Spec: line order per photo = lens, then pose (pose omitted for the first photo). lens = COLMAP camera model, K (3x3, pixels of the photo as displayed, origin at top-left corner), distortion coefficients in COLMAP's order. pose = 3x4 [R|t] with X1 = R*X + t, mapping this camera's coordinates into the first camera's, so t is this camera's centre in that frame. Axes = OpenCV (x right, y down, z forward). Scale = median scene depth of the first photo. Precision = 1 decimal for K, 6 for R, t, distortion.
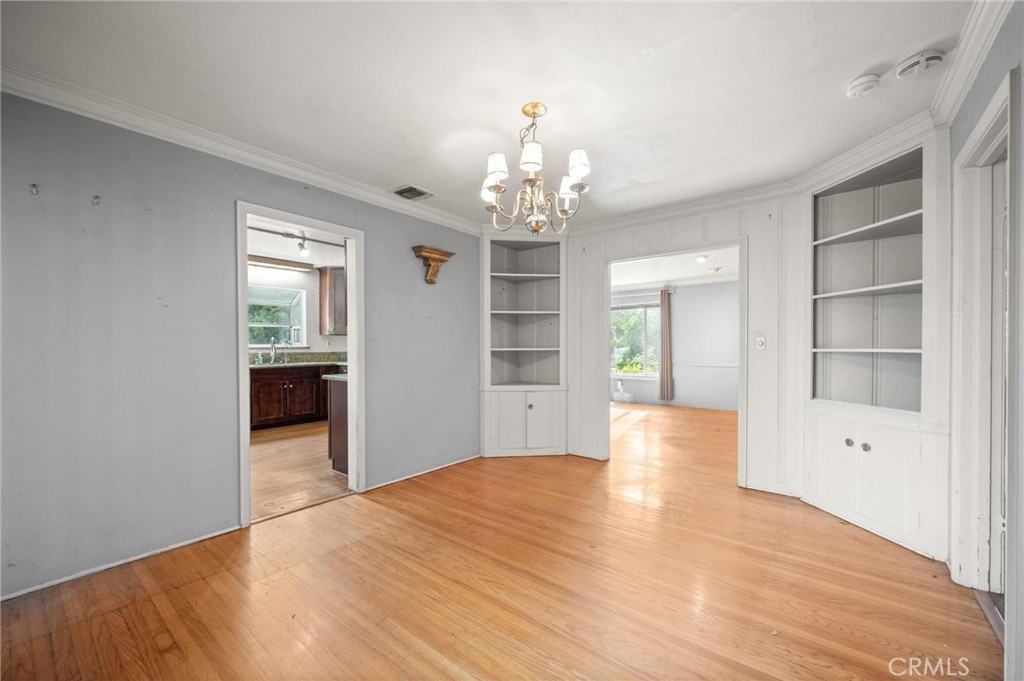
lens RADIAL K [[405.8, 0, 507.3], [0, 405.8, 340.7], [0, 0, 1]] dist [0.007553, 0.000041]
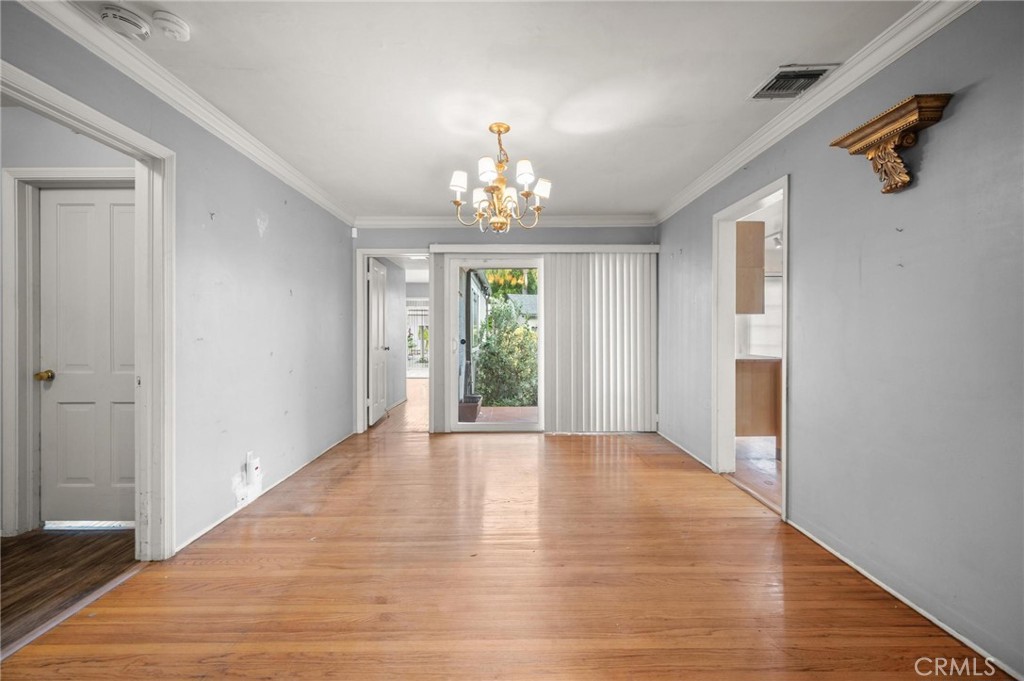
lens RADIAL K [[405.8, 0, 511.1], [0, 405.8, 336.9], [0, 0, 1]] dist [0.007553, 0.000041]
pose [[-0.777087, 0.003769, -0.629382, 0.505217], [0.000365, 0.999985, 0.005537, 0.025116], [0.629393, 0.004073, -0.777076, 1.239409]]
